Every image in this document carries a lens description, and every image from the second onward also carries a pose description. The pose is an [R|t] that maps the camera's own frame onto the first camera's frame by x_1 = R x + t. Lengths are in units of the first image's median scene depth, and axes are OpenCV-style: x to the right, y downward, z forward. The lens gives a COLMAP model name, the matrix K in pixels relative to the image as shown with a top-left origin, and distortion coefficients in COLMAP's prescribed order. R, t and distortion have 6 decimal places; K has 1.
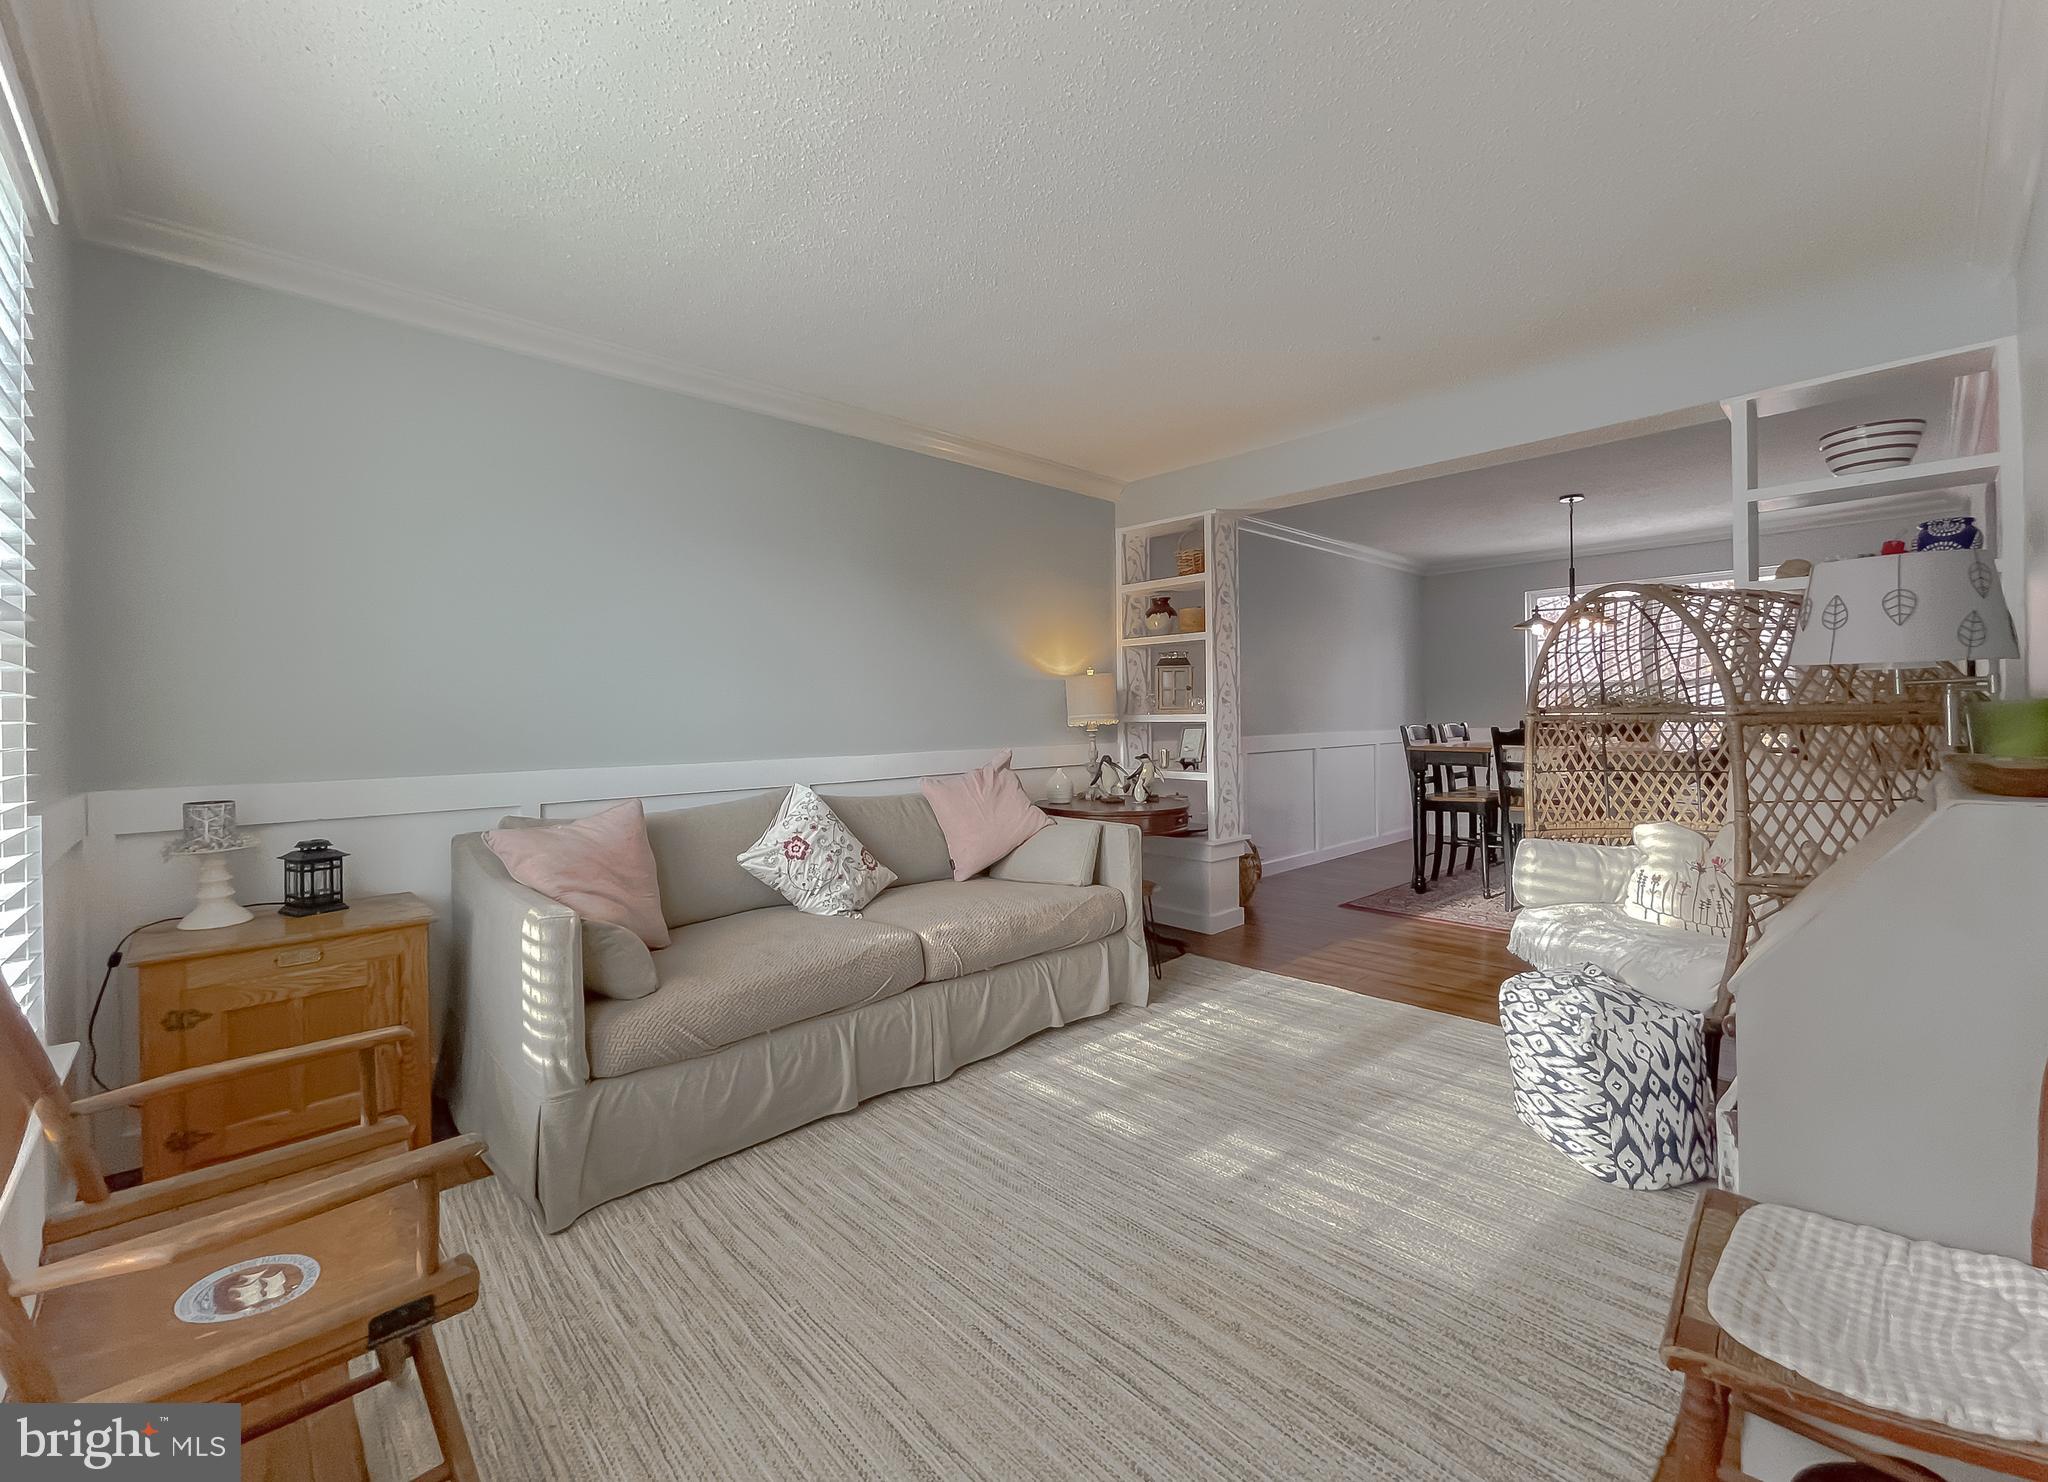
lens RADIAL K [[850.1, 0, 1021.1], [0, 850.1, 716.9], [0, 0, 1]] dist [0.000759, 0.000085]
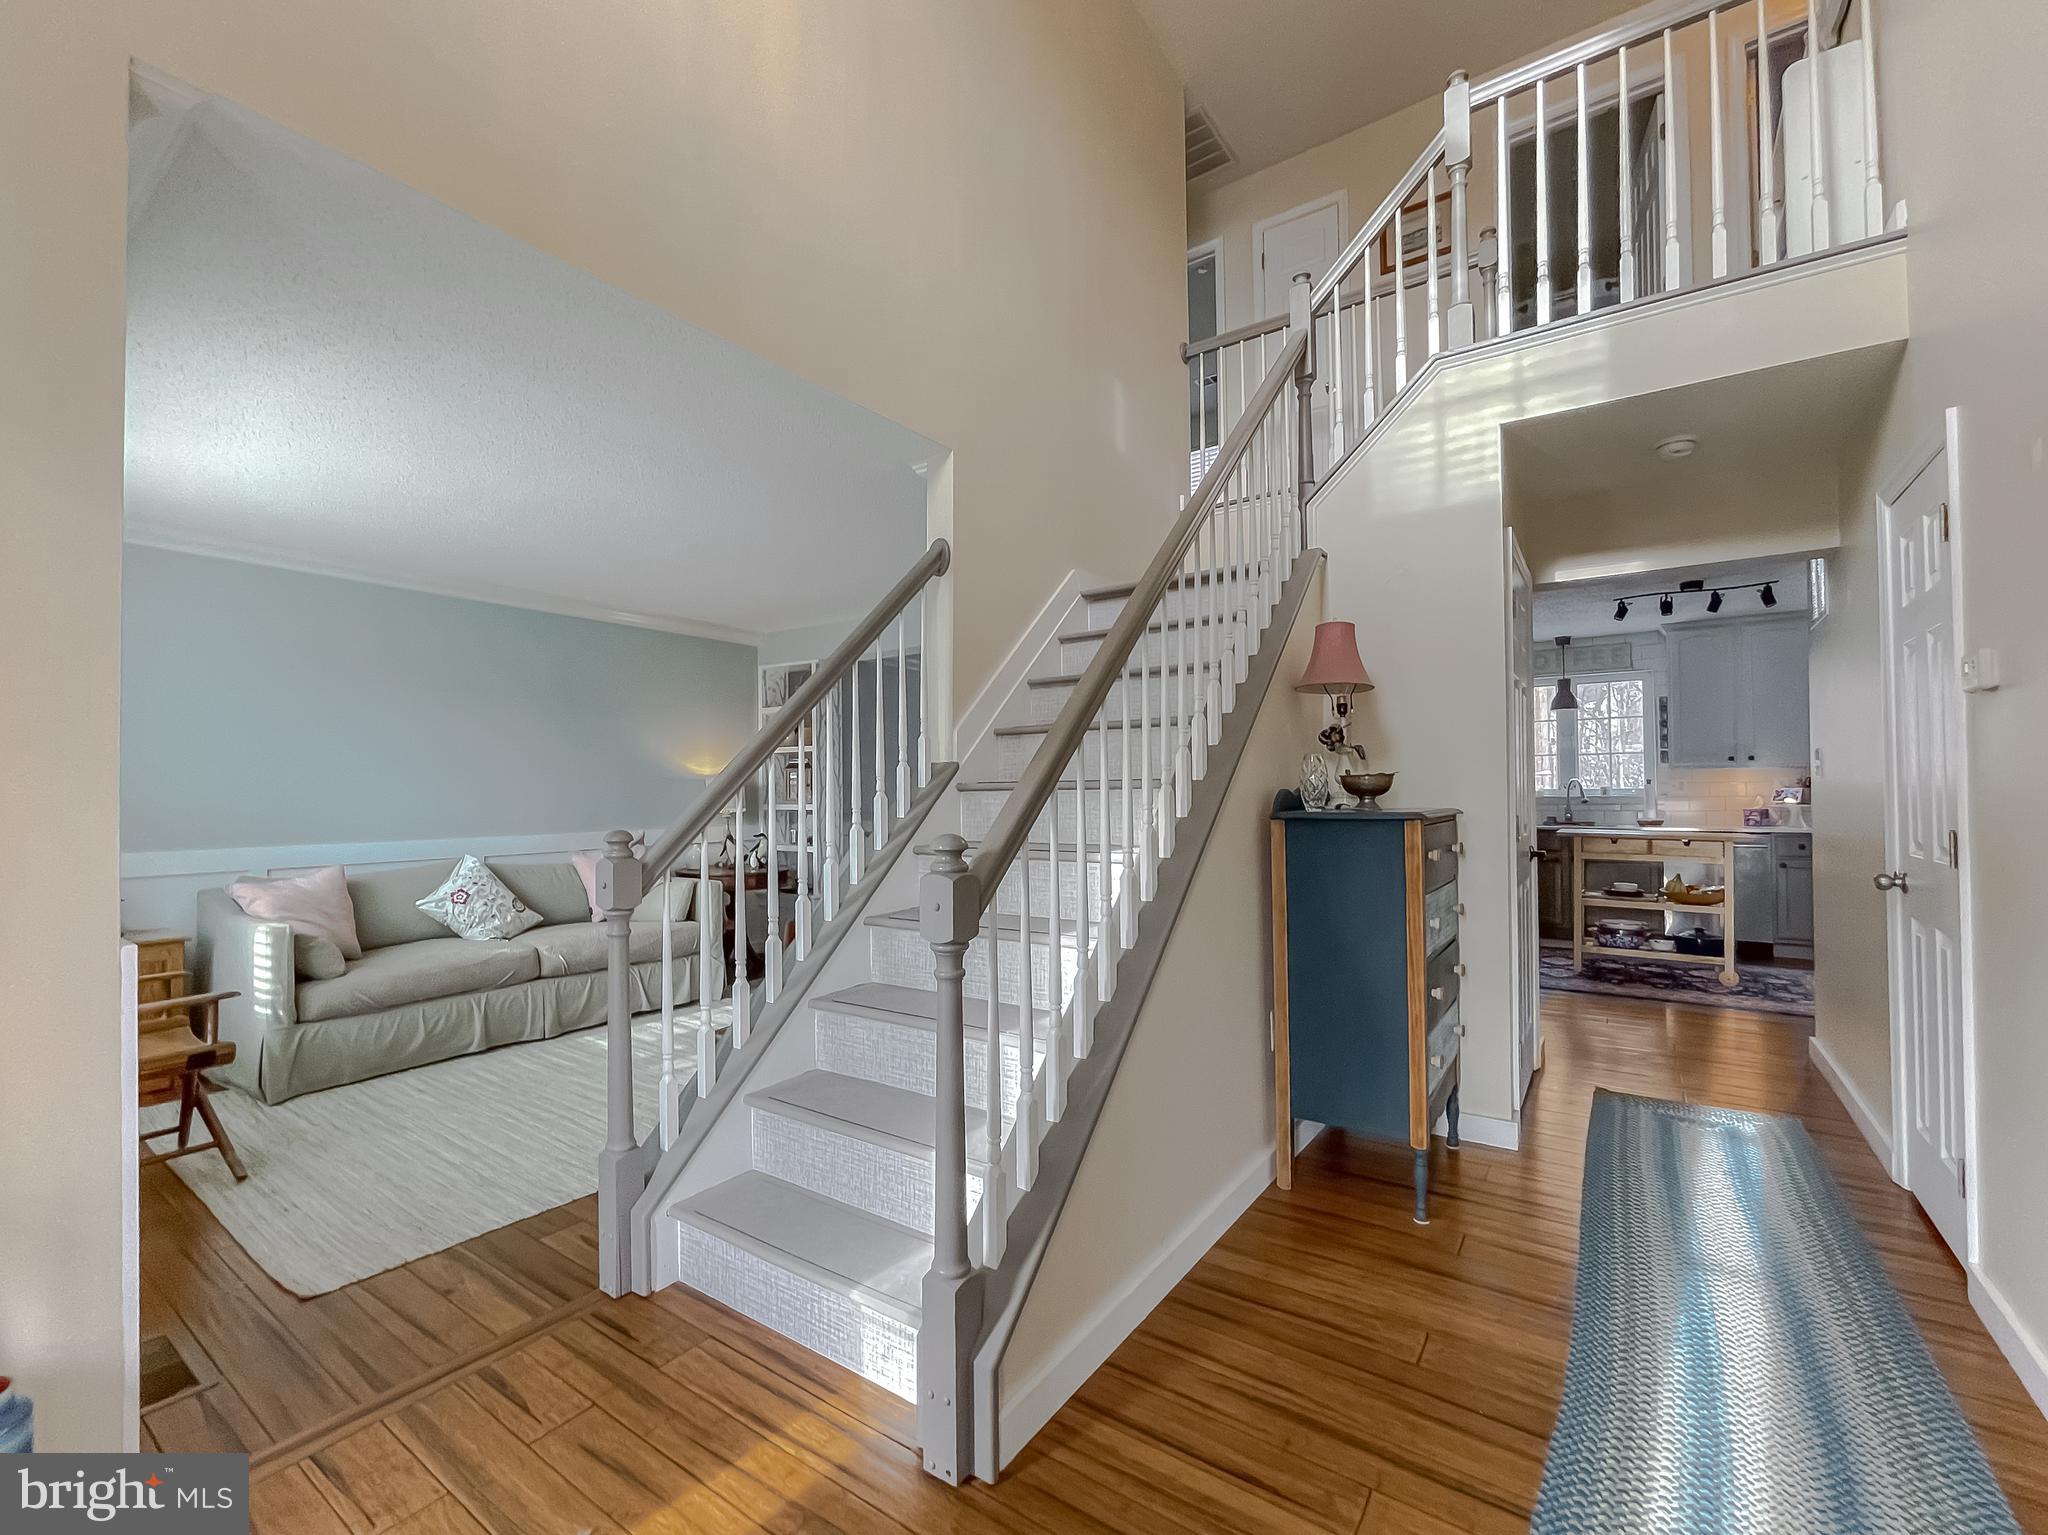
lens RADIAL K [[873.2, 0, 1024.2], [0, 873.2, 779.6], [0, 0, 1]] dist [-0.034248, 0.020573]
pose [[0.978562, 0.008941, 0.205759, 0.449441], [-0.005285, 0.999818, -0.018312, -0.035329], [-0.205885, 0.016832, 0.978431, -0.802037]]
